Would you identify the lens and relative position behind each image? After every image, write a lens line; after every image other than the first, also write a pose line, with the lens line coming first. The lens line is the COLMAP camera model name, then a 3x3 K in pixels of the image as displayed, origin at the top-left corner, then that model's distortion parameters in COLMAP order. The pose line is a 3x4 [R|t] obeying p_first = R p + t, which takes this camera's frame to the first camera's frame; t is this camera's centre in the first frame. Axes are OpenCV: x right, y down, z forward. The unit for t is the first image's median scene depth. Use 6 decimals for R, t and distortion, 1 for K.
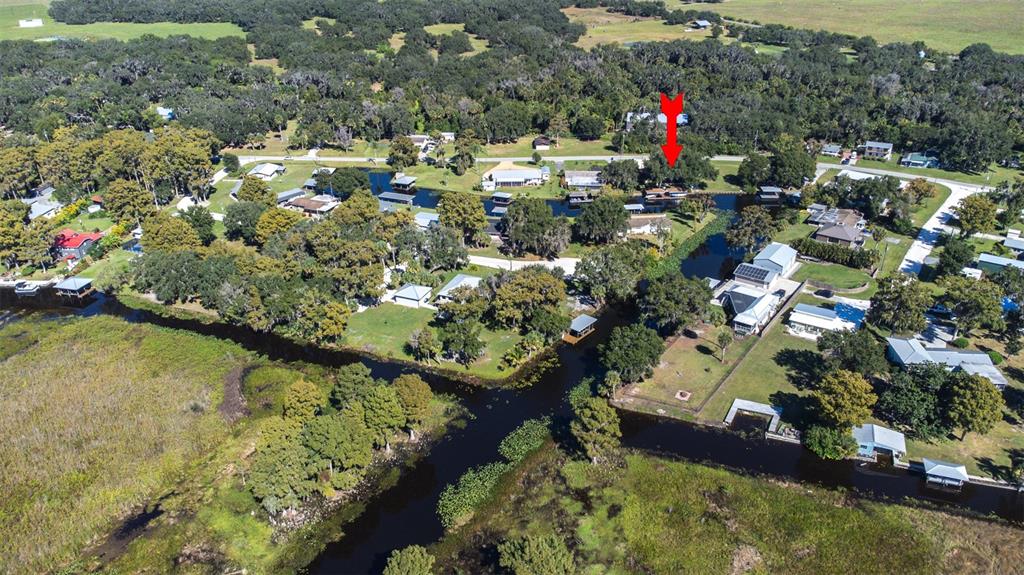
lens RADIAL K [[761.0, 0, 515.7], [0, 761.0, 288.3], [0, 0, 1]] dist [0.057417, 0.024601]
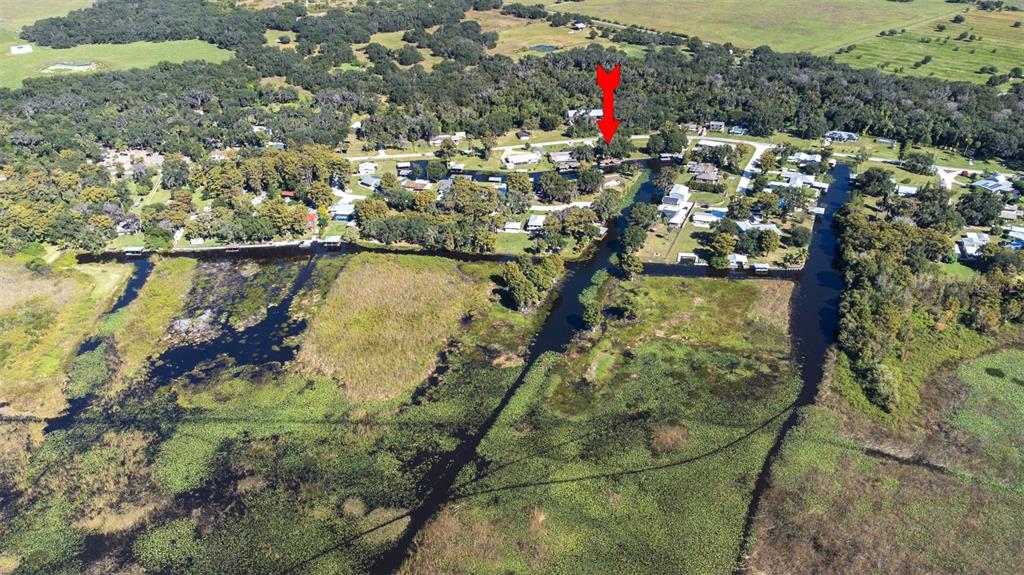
lens RADIAL K [[761.0, 0, 509.3], [0, 761.0, 291.4], [0, 0, 1]] dist [0.057417, 0.024601]
pose [[0.976797, -0.113068, 0.181887, -0.437425], [0.102176, 0.992425, 0.068205, 0.032848], [-0.188221, -0.048038, 0.980951, -0.794147]]
